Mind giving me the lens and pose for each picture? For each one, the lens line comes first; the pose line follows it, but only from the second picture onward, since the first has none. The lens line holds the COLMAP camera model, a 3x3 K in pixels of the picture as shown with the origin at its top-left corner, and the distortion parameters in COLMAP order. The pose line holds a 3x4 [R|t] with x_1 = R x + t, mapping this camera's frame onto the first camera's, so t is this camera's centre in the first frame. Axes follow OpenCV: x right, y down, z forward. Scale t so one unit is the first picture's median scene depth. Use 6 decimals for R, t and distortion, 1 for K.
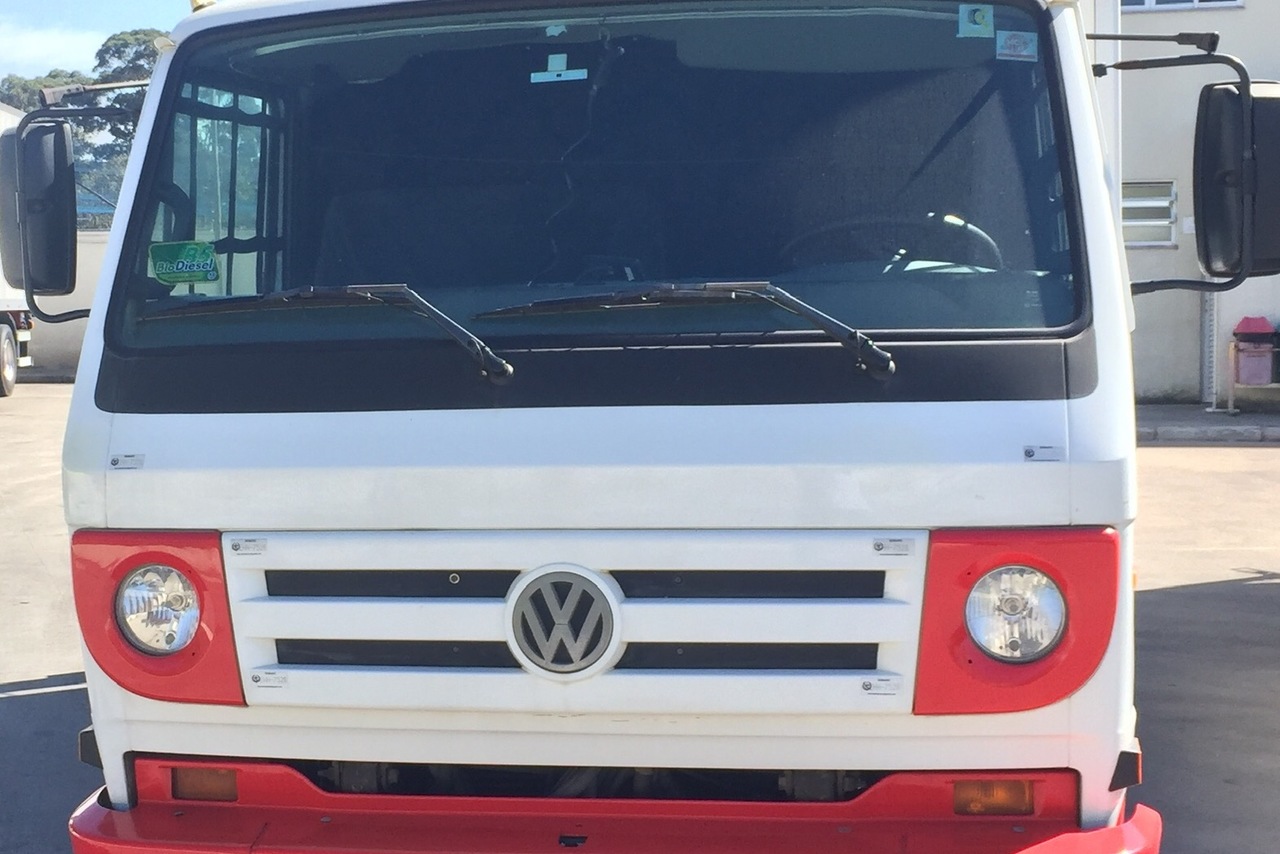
lens RADIAL K [[1567.9, 0, 639.1], [0, 1567.9, 428.0], [0, 0, 1]] dist [0.194009, 0.000000]
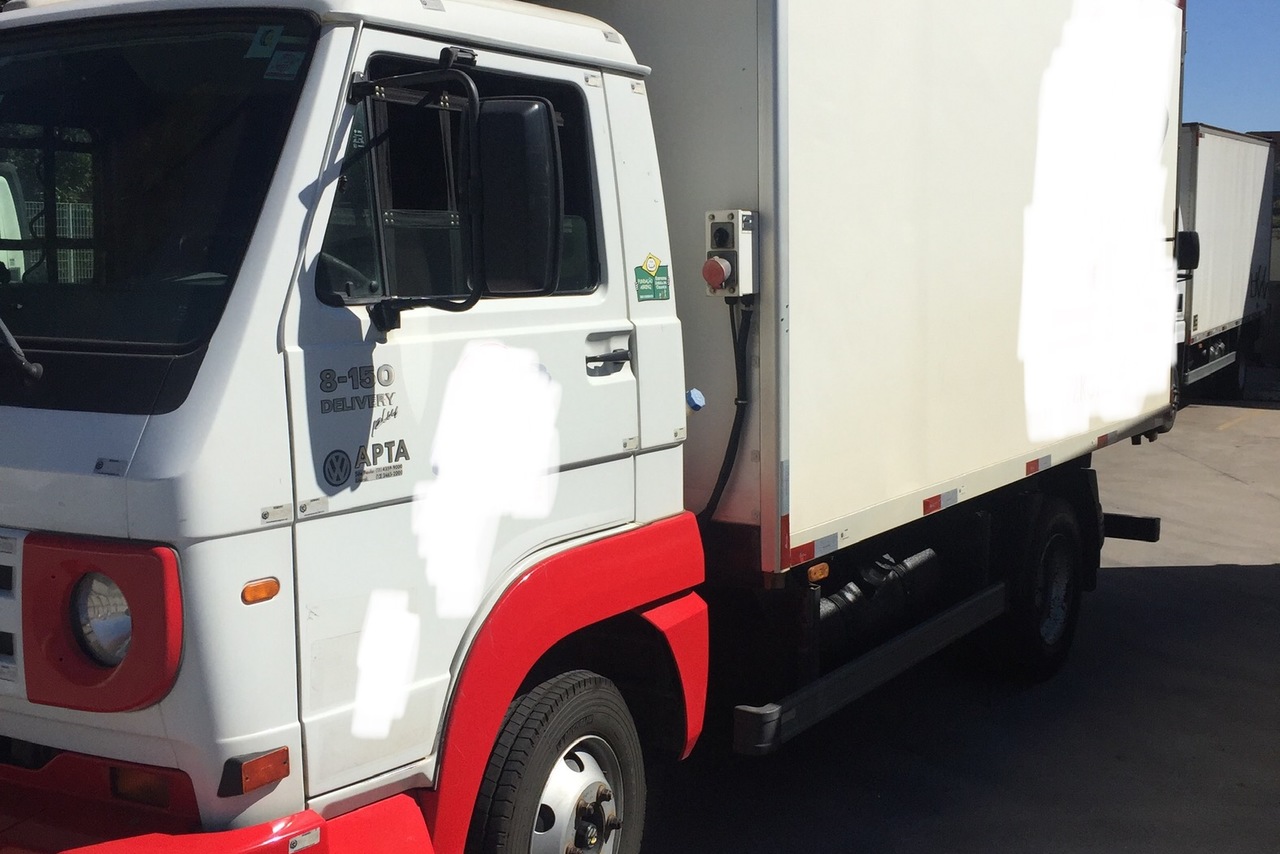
lens RADIAL K [[1434.9, 0, 640.3], [0, 1434.9, 425.0], [0, 0, 1]] dist [0.046607, 0.000000]
pose [[0.909345, 0.062047, -0.411391, 0.914377], [-0.051870, 0.998009, 0.035869, -0.059695], [0.412798, -0.011279, 0.910753, 0.279430]]
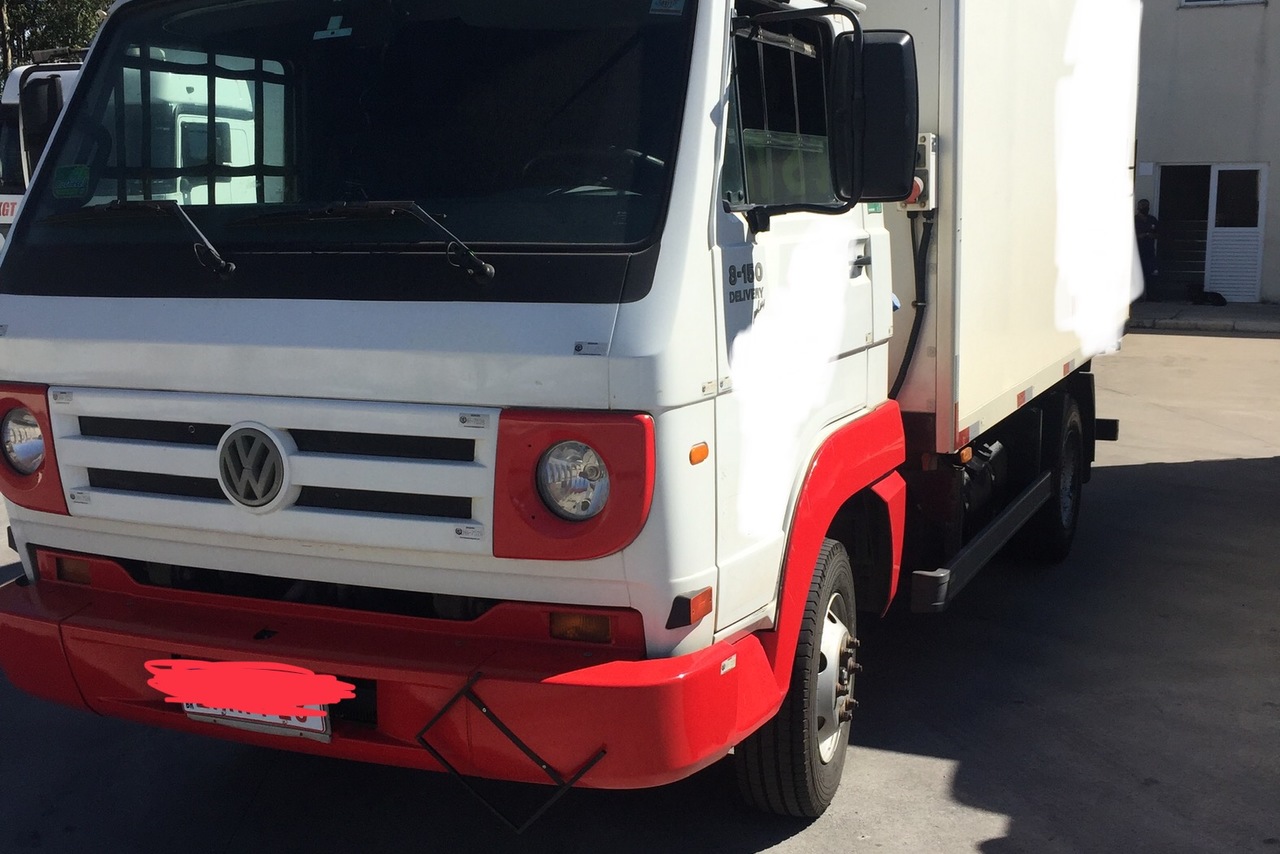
lens RADIAL K [[1444.3, 0, 636.8], [0, 1444.3, 426.7], [0, 0, 1]] dist [0.009709, 0.000000]
pose [[0.959027, 0.050896, -0.278704, 0.574538], [-0.032758, 0.997054, 0.069357, -0.001697], [0.281413, -0.057385, 0.957869, -0.039344]]
